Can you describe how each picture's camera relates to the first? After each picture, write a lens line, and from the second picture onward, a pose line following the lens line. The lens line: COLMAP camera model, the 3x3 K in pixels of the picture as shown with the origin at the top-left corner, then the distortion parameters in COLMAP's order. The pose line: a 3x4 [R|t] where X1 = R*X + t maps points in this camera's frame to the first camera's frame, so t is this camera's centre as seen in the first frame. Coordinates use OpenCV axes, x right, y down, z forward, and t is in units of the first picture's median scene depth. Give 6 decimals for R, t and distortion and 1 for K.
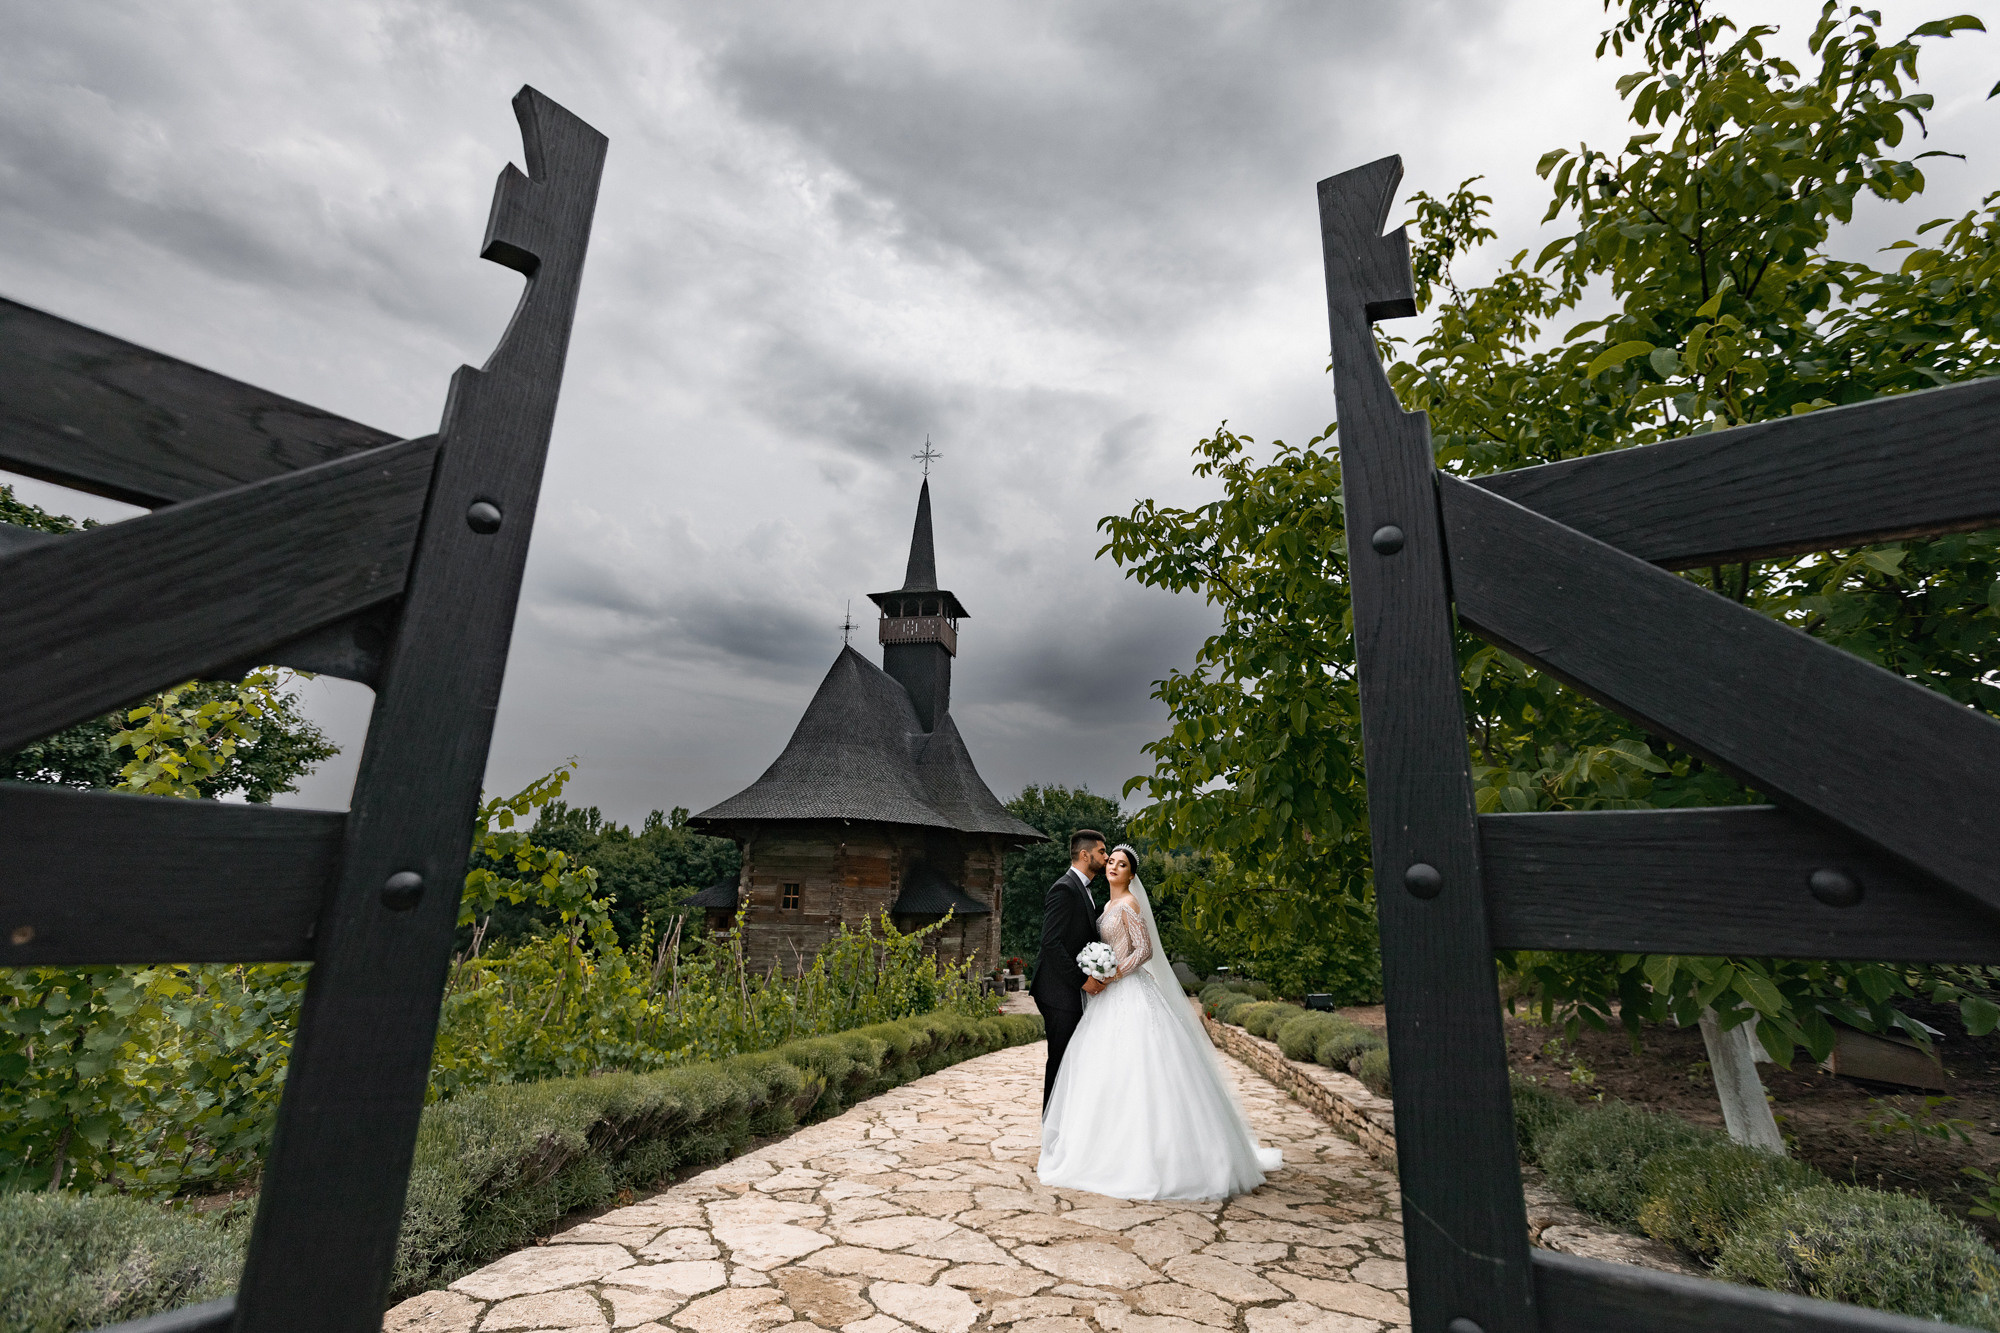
lens RADIAL K [[885.7, 0, 1000.0], [0, 885.7, 666.5], [0, 0, 1]] dist [-0.002141, 0.000147]
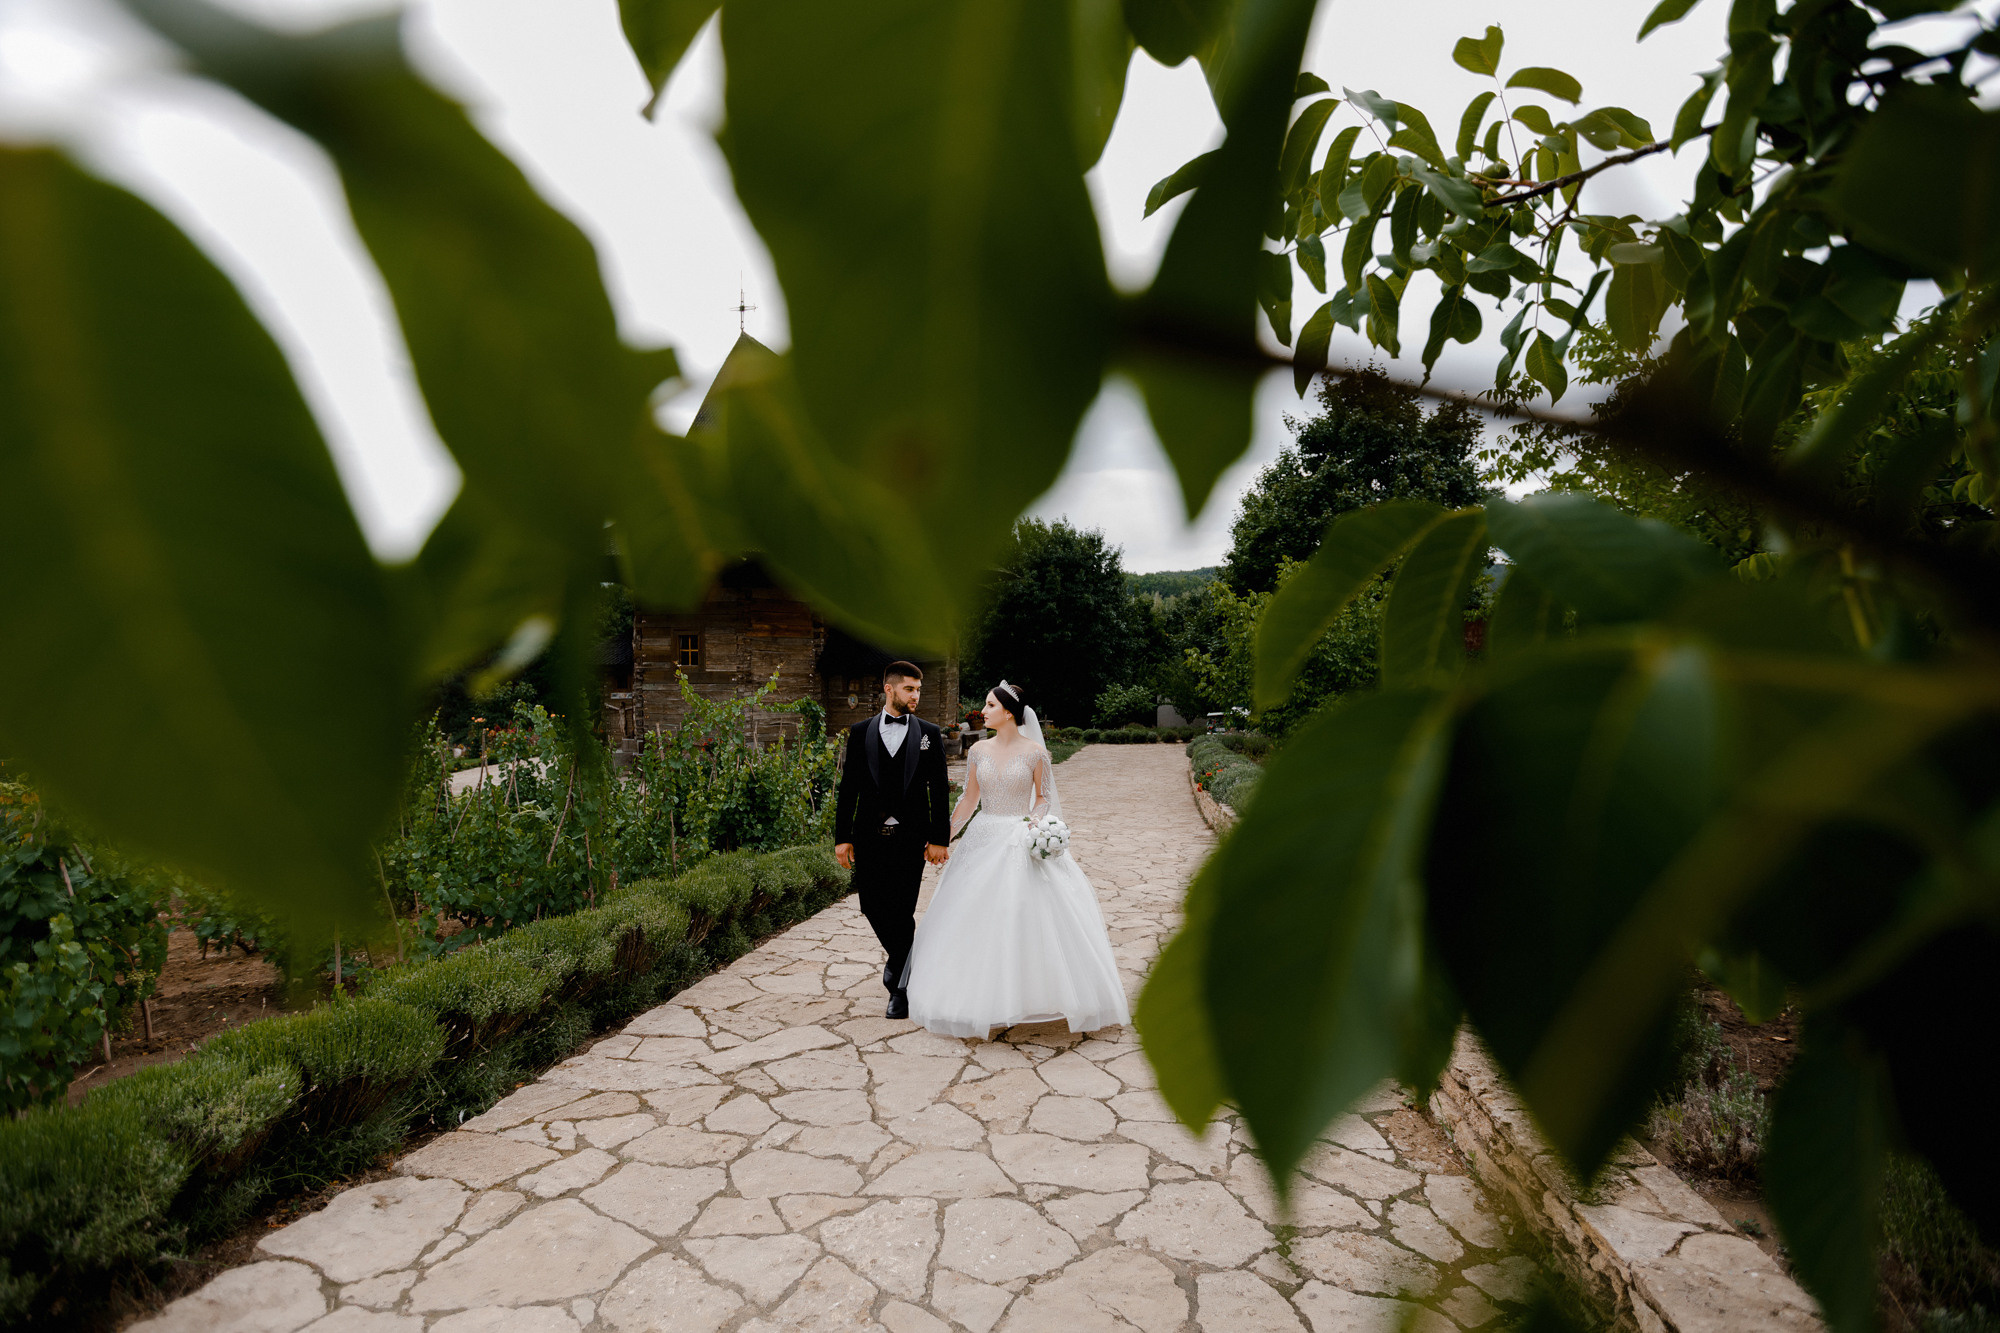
lens RADIAL K [[901.8, 0, 1000.0], [0, 901.8, 666.5], [0, 0, 1]] dist [-0.011004, 0.000494]
pose [[0.999616, -0.026291, 0.008752, 0.038877], [0.022810, 0.960071, 0.278824, 0.047330], [-0.015733, -0.278517, 0.960302, 0.186789]]
